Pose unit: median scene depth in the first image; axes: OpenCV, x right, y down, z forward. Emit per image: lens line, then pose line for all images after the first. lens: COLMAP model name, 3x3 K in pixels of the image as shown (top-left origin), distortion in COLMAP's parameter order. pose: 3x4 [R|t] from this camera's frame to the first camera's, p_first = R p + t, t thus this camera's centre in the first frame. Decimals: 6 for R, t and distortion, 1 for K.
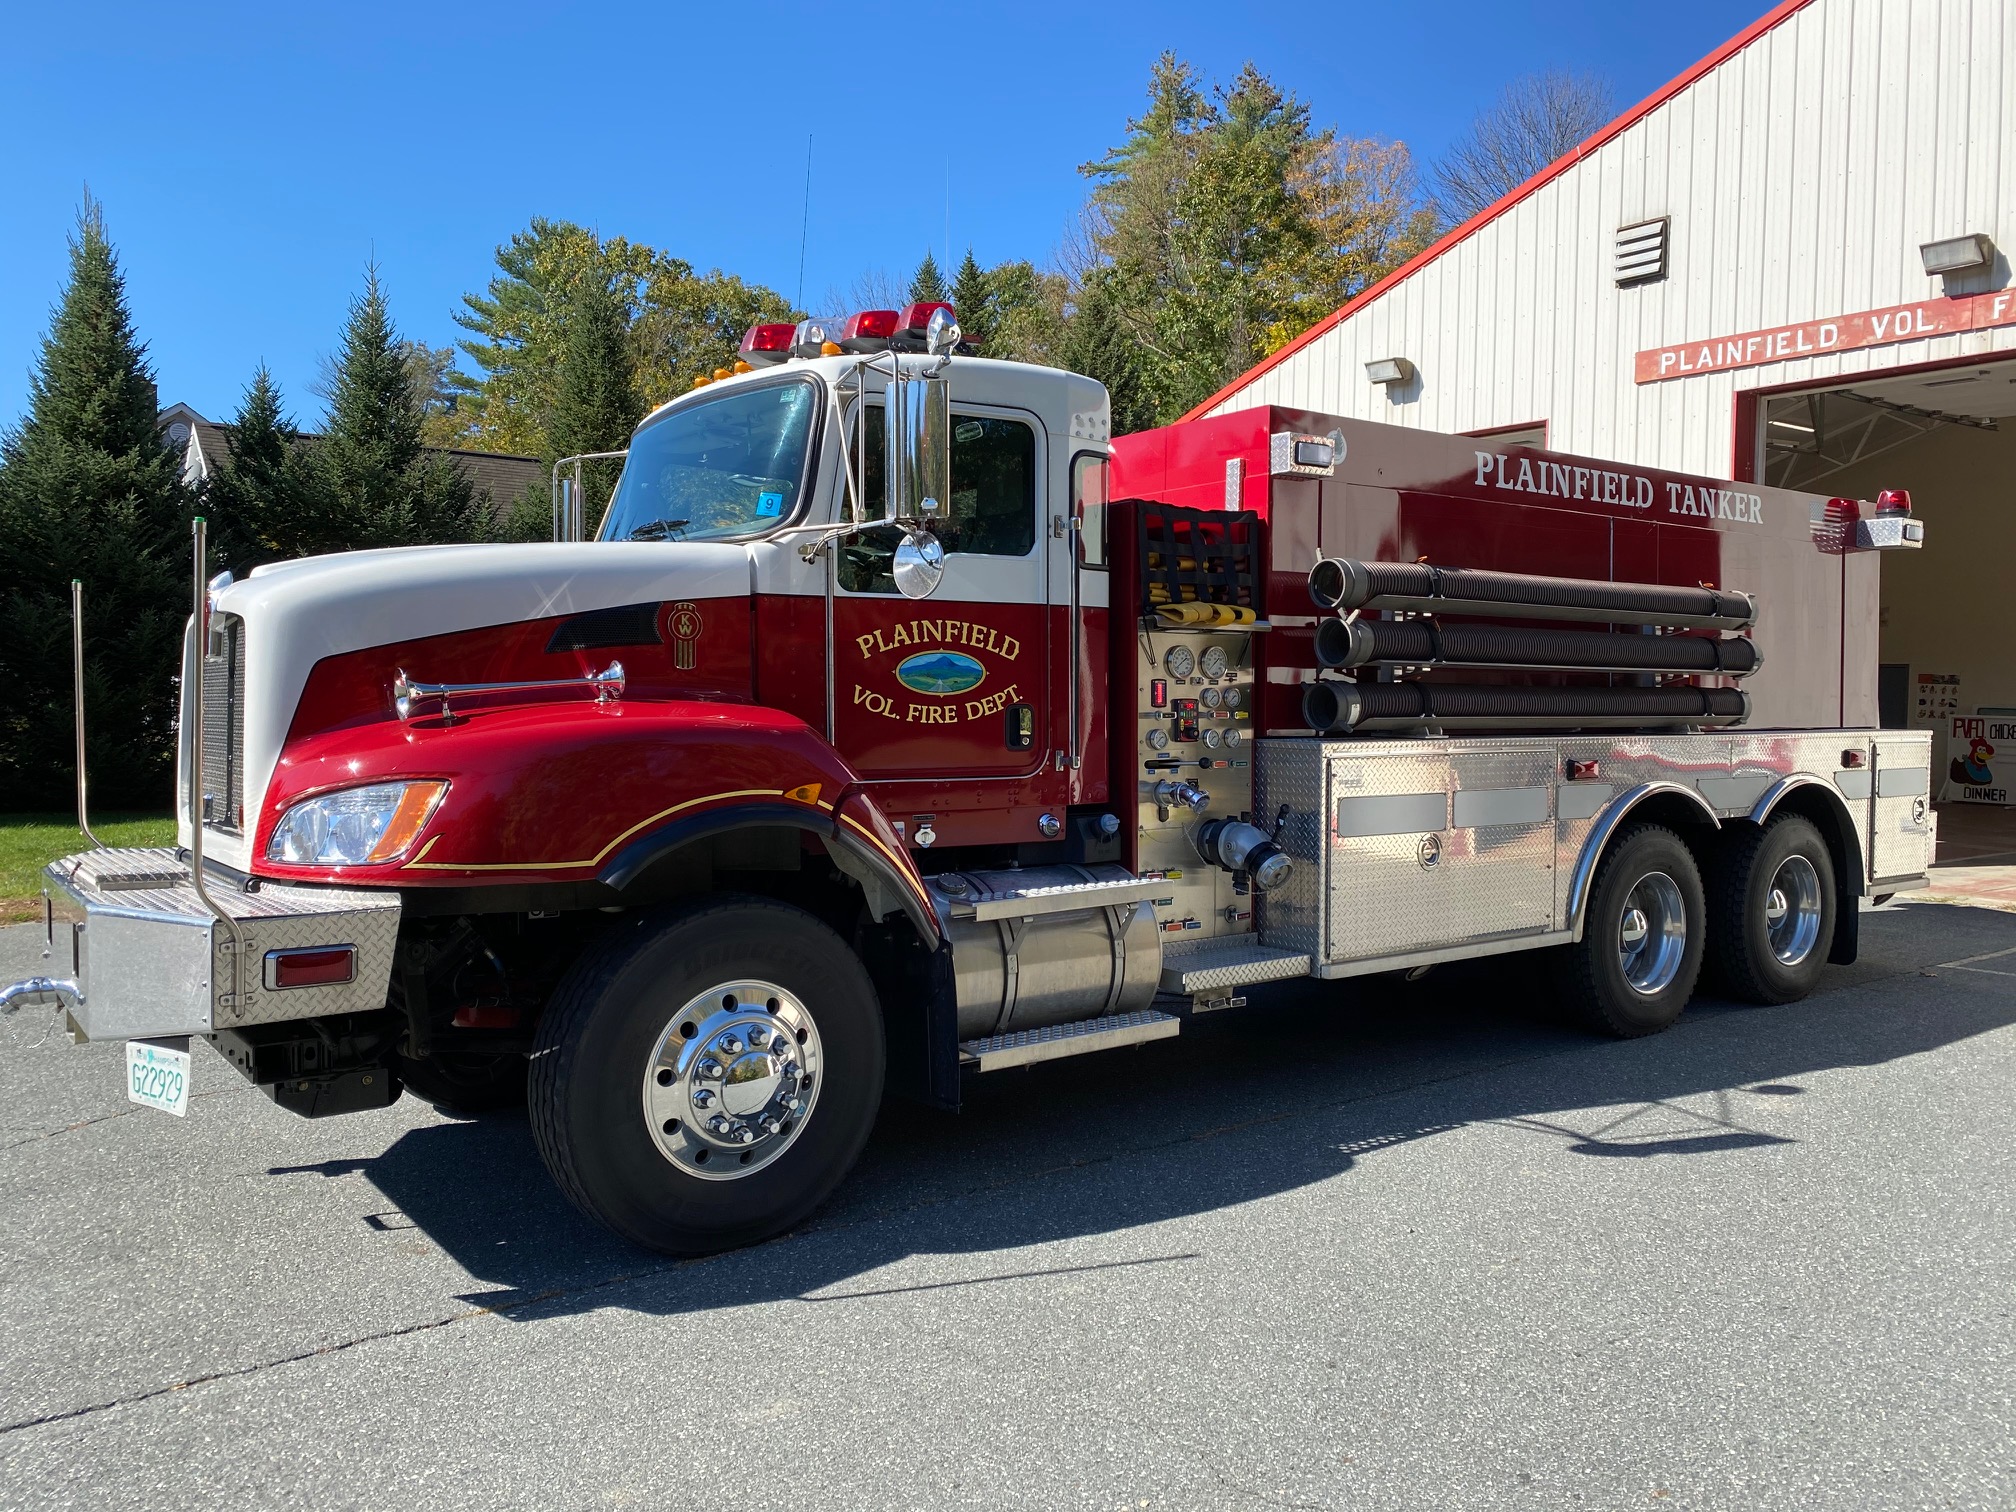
lens RADIAL K [[1568.4, 0, 1019.9], [0, 1568.4, 746.2], [0, 0, 1]] dist [0.024249, -0.003498]
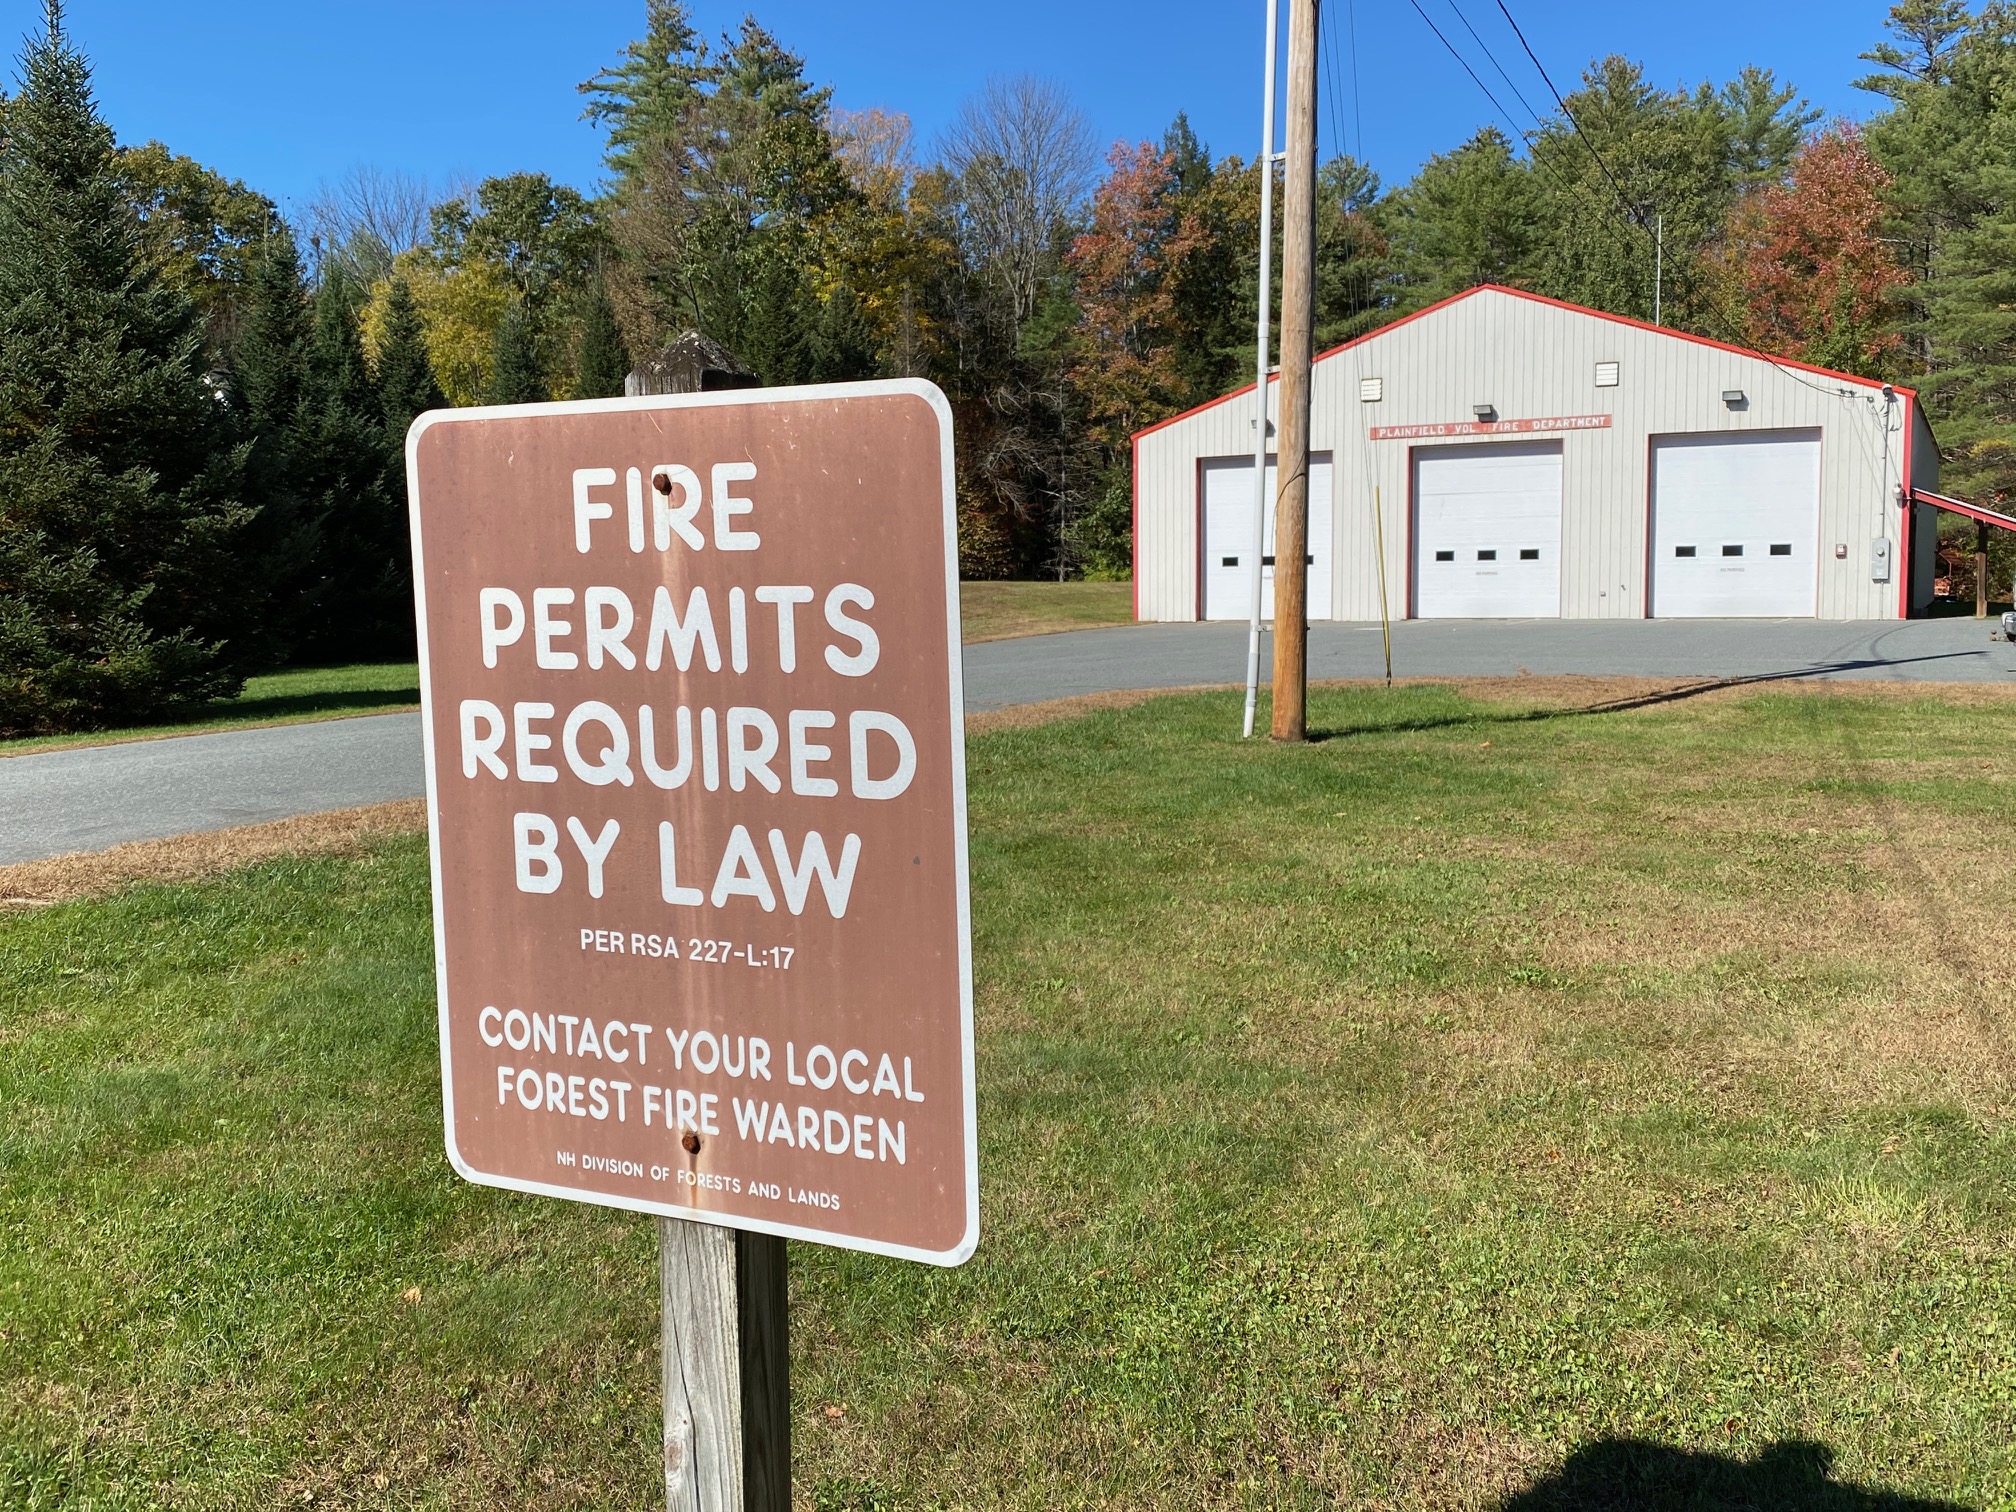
lens RADIAL K [[1948.4, 0, 1011.7], [0, 1948.4, 759.6], [0, 0, 1]] dist [0.024944, 0.000000]
pose [[0.897191, -0.056716, 0.437987, -0.833433], [0.035635, 0.997783, 0.056211, 0.052579], [-0.440204, -0.034824, 0.897222, -0.873311]]
